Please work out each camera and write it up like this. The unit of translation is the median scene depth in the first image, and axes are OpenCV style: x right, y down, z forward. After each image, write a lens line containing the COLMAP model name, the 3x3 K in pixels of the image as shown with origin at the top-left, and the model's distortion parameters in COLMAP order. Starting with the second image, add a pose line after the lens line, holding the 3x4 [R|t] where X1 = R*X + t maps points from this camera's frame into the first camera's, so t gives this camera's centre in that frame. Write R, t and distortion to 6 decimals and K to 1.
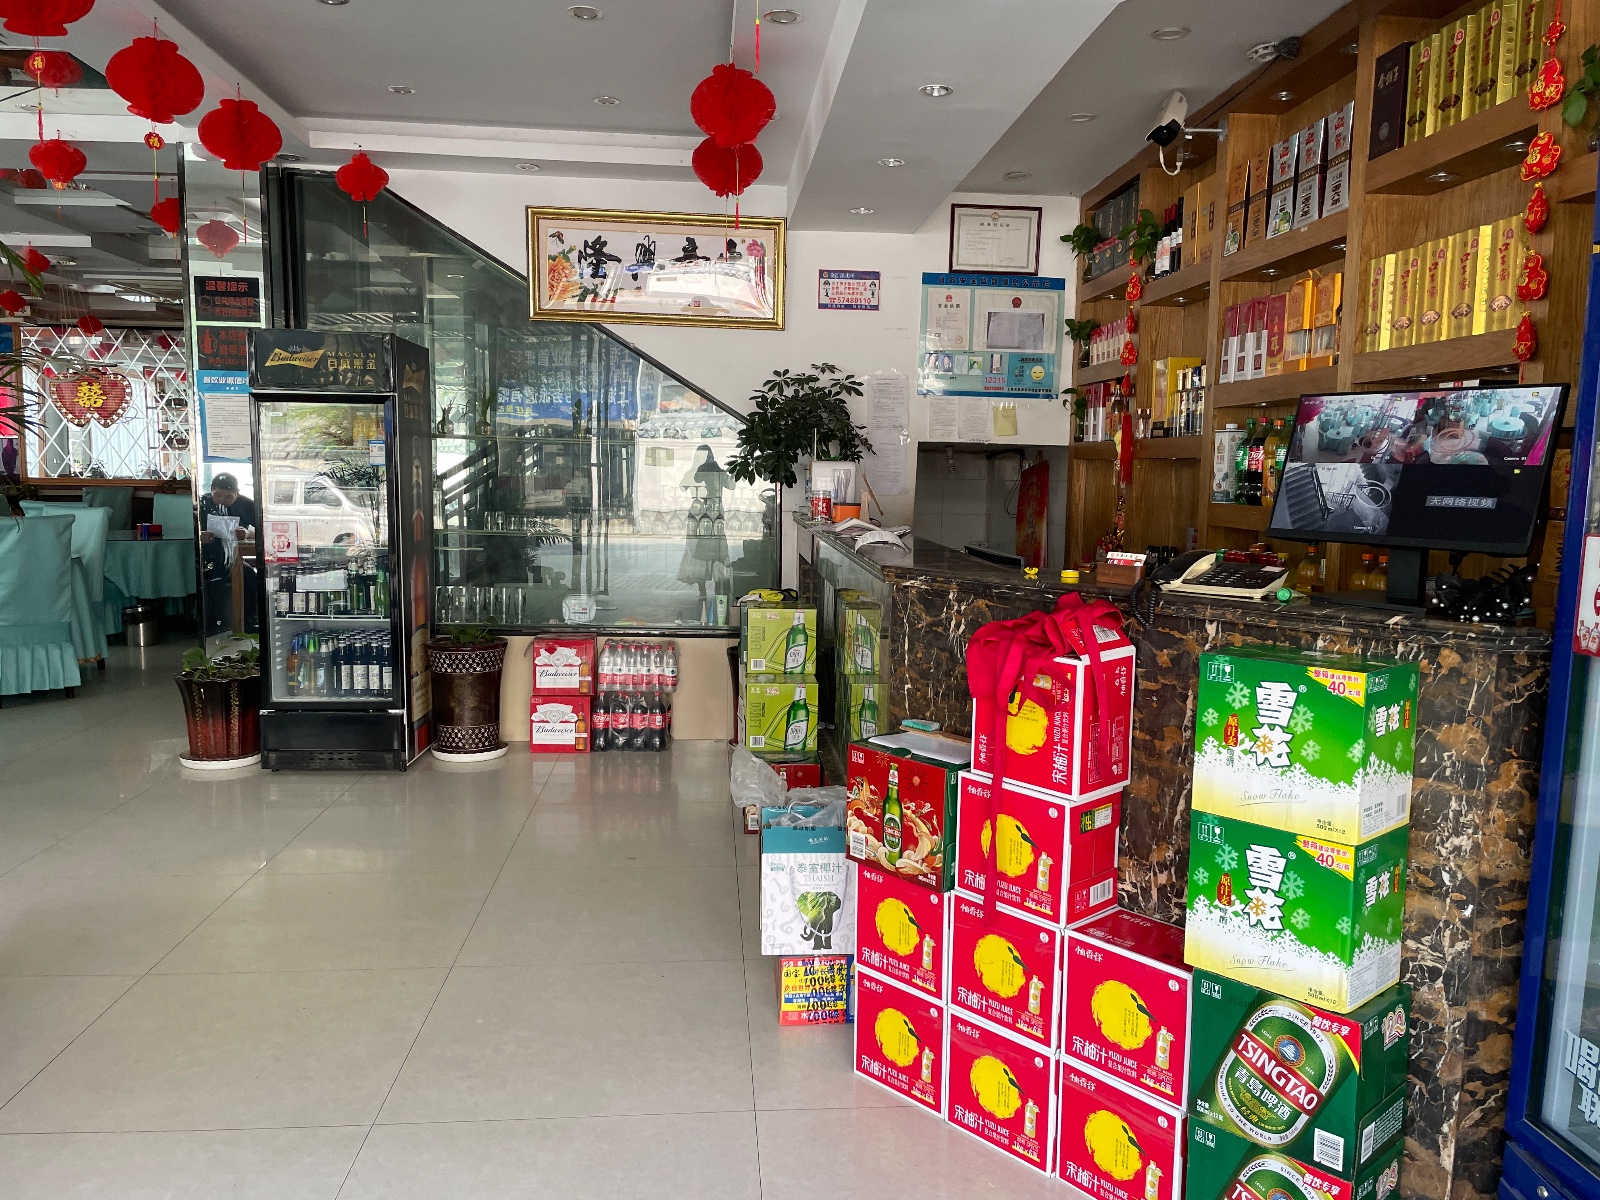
lens RADIAL K [[1216.8, 0, 805.8], [0, 1216.8, 611.7], [0, 0, 1]] dist [0.096324, -0.122789]
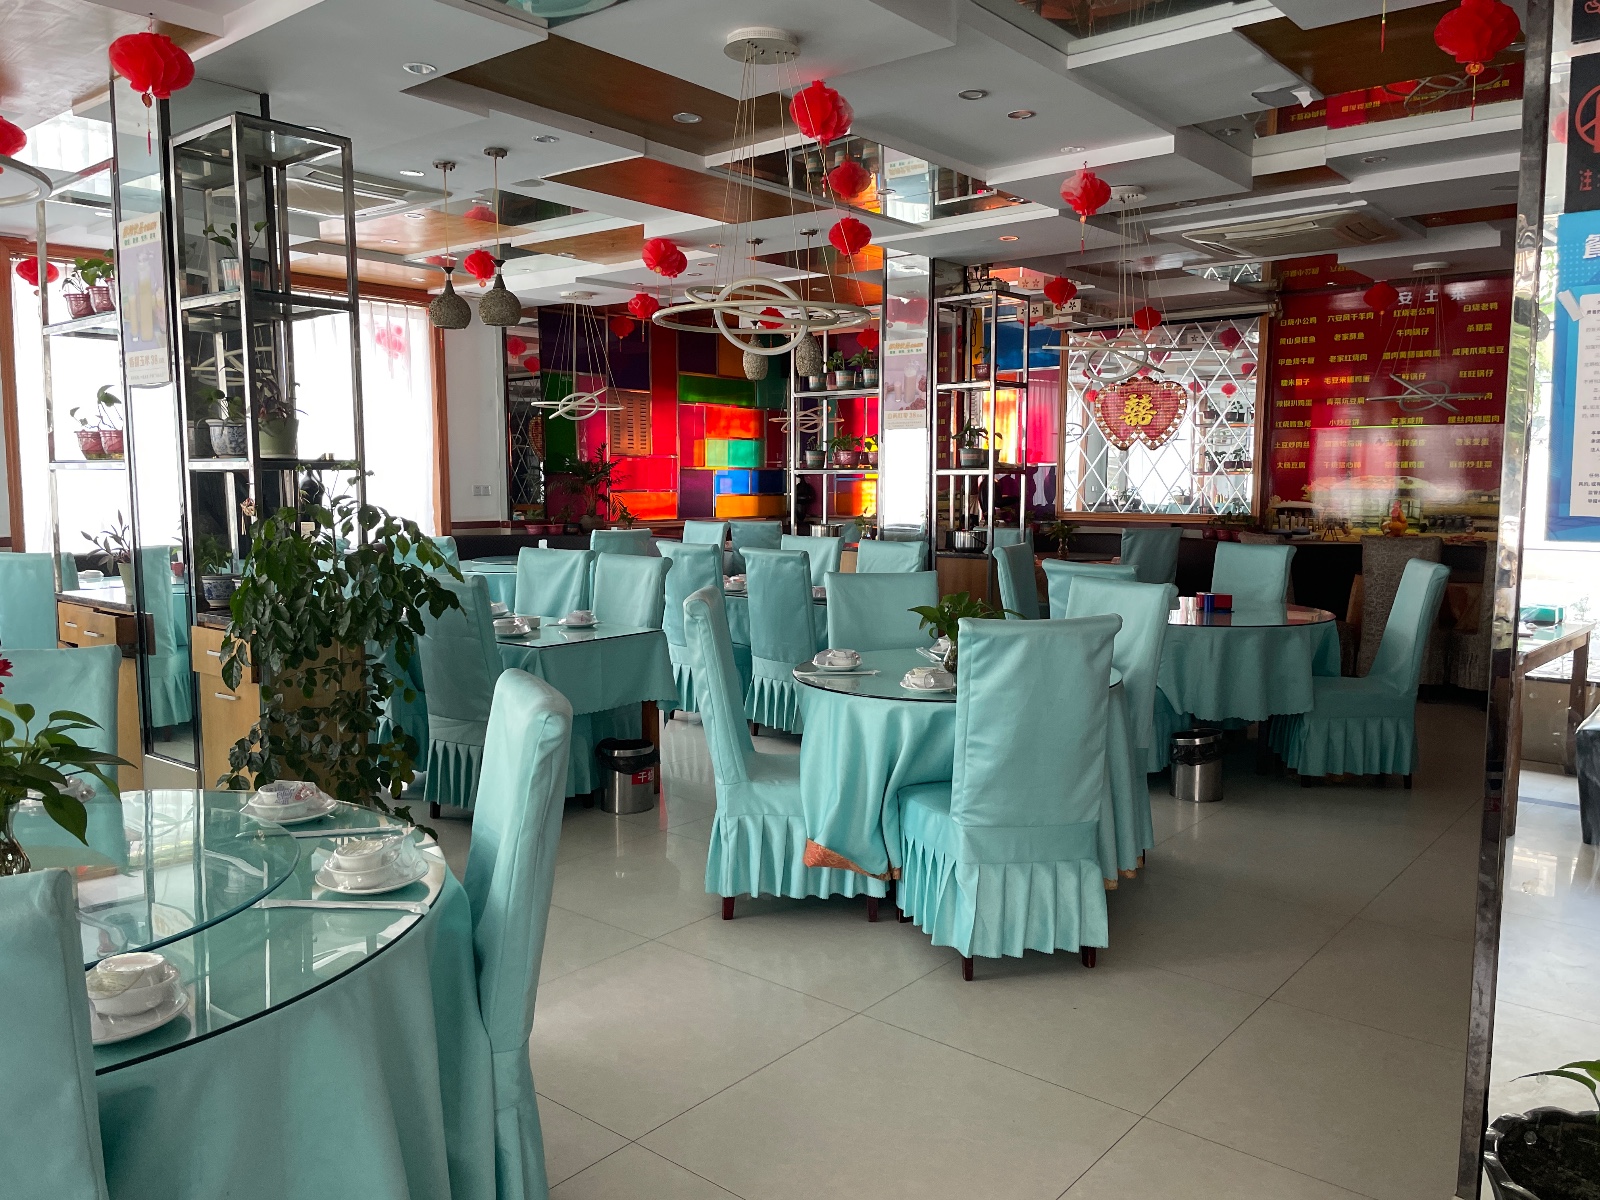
lens RADIAL K [[1216.8, 0, 805.8], [0, 1216.8, 611.7], [0, 0, 1]] dist [0.096324, -0.122789]
pose [[0.717808, 0.059662, -0.693680, -0.238386], [-0.069816, 0.997468, 0.013545, -0.055474], [0.692732, 0.038707, 0.720156, 0.391009]]
